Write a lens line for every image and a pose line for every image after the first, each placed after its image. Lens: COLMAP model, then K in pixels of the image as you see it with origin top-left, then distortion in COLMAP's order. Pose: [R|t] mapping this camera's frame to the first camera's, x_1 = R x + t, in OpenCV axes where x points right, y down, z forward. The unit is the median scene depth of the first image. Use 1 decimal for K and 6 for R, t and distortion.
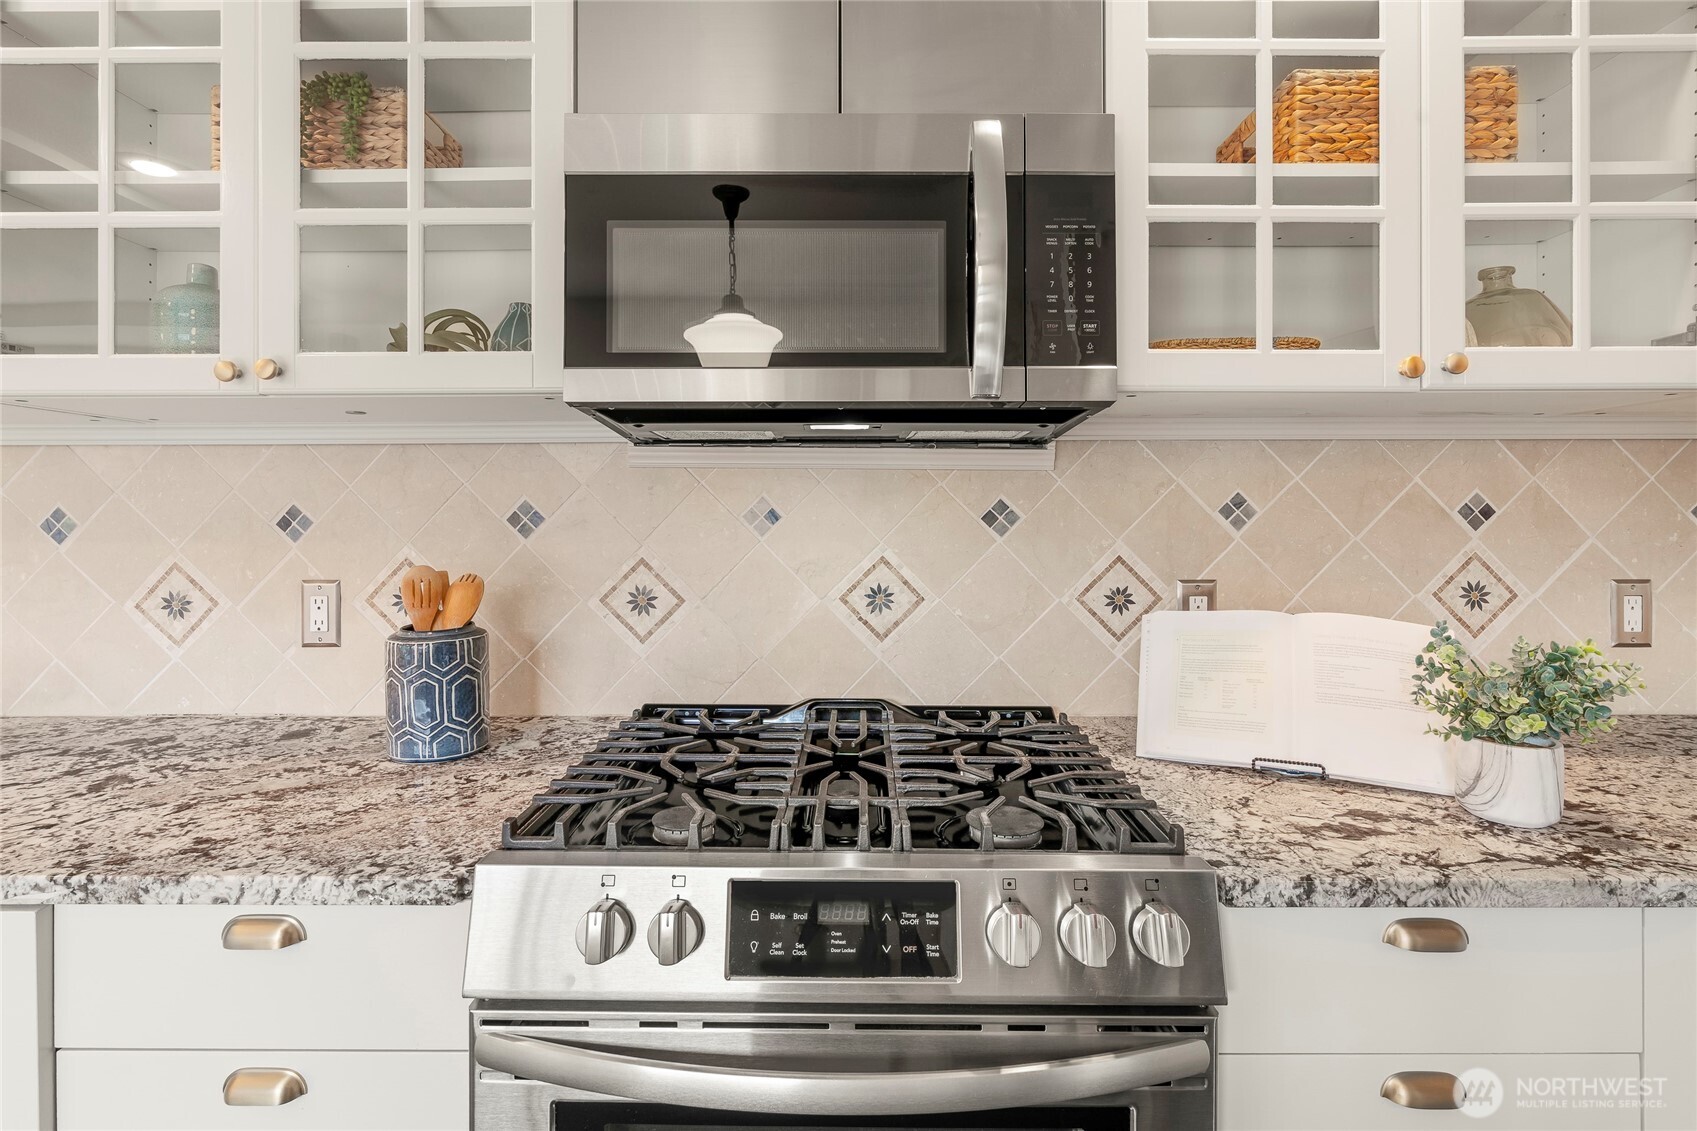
lens RADIAL K [[772.9, 0, 848.6], [0, 772.9, 519.1], [0, 0, 1]] dist [-0.012673, 0.002978]
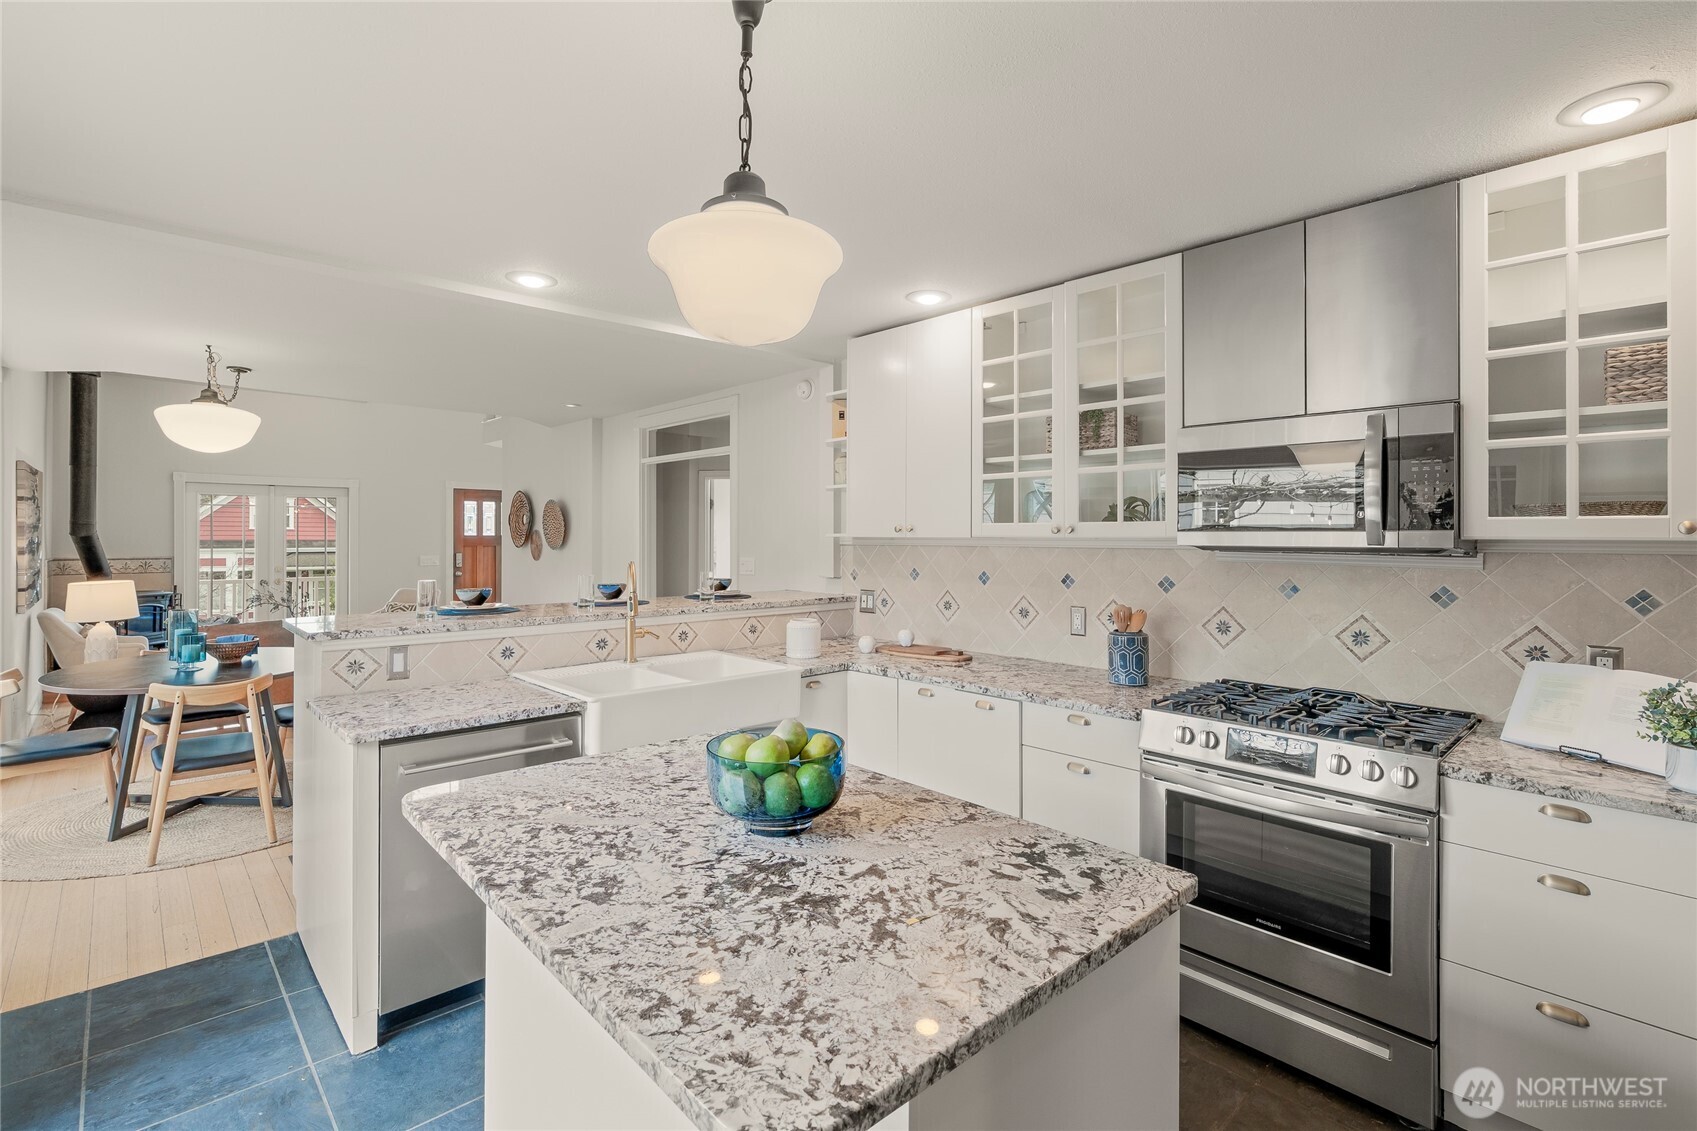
lens RADIAL K [[772.9, 0, 845.6], [0, 772.9, 533.4], [0, 0, 1]] dist [-0.012673, 0.002978]
pose [[0.682224, 0.000367, -0.731143, 0.622184], [-0.005011, 0.999979, -0.004173, -0.149228], [0.731126, 0.006510, 0.682211, -1.283553]]
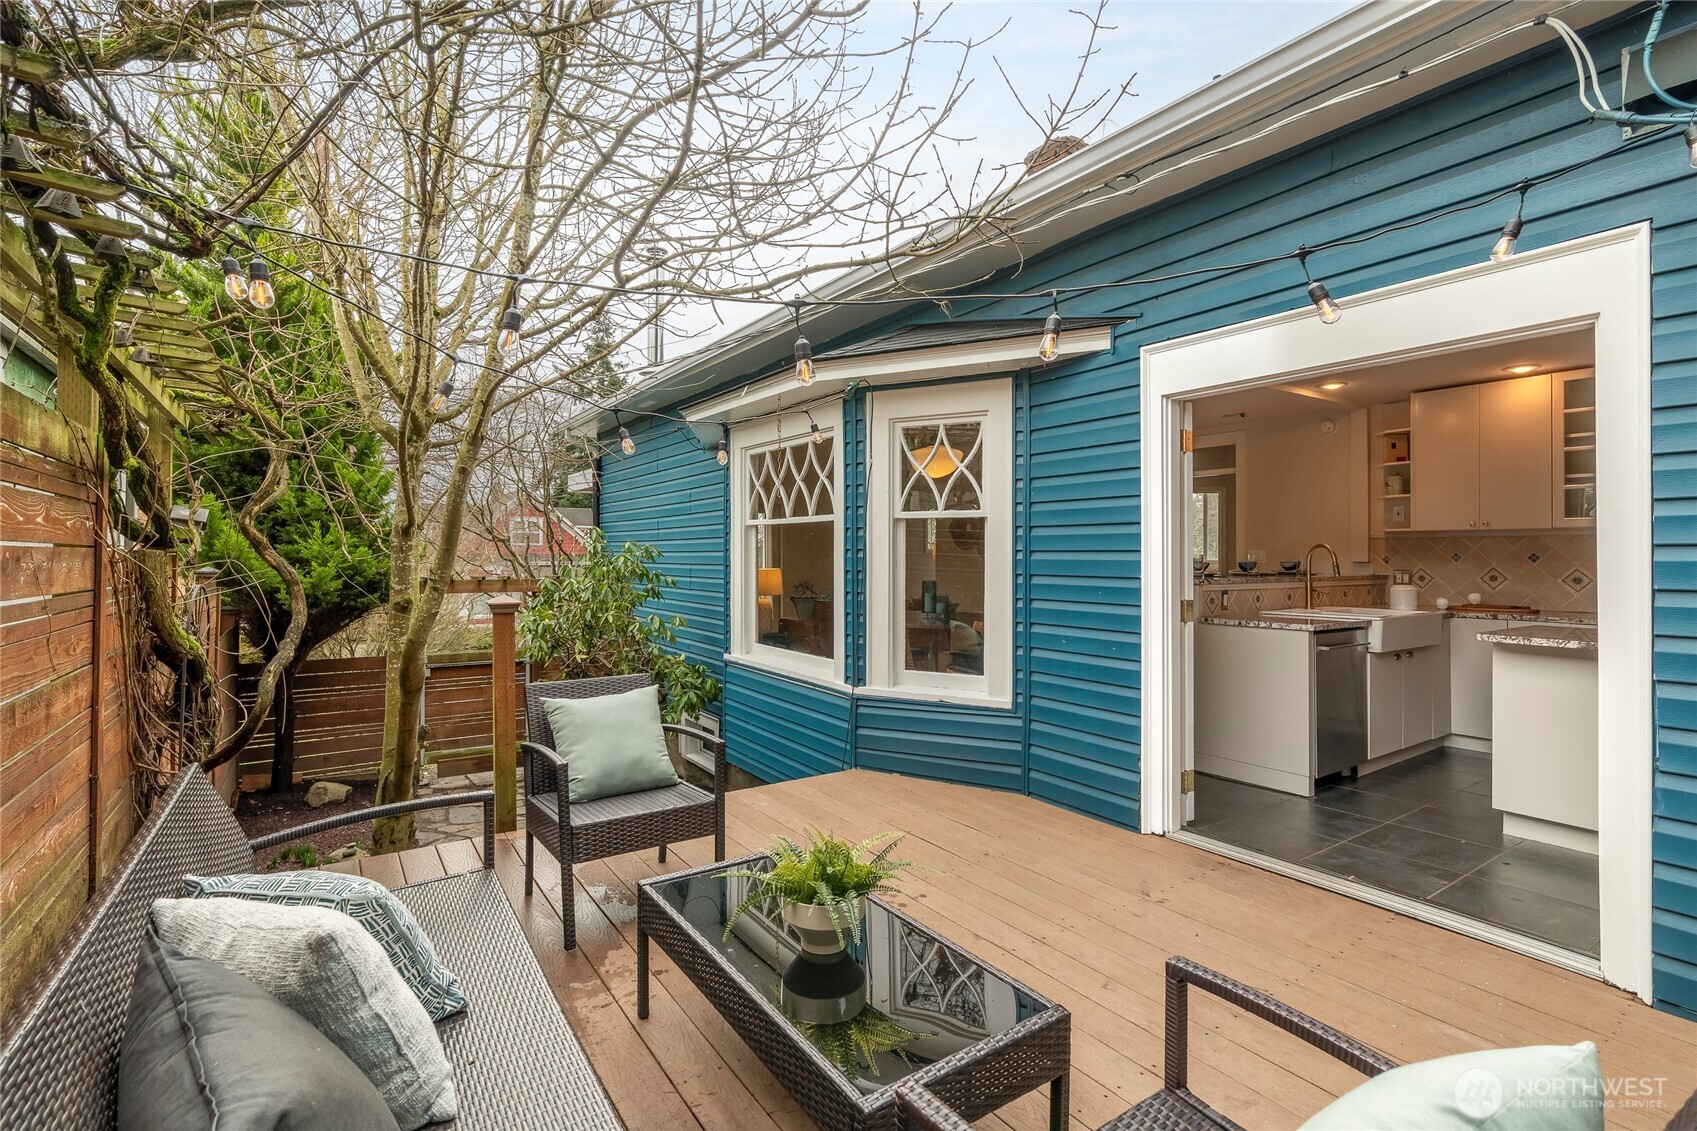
lens RADIAL K [[772.9, 0, 849.8], [0, 772.9, 557.2], [0, 0, 1]] dist [-0.012673, 0.002978]
pose [[0.566558, 0.006809, -0.823993, 0.155726], [-0.005541, 0.999975, 0.004453, 0.008898], [0.824003, 0.002043, 0.566582, -4.465606]]
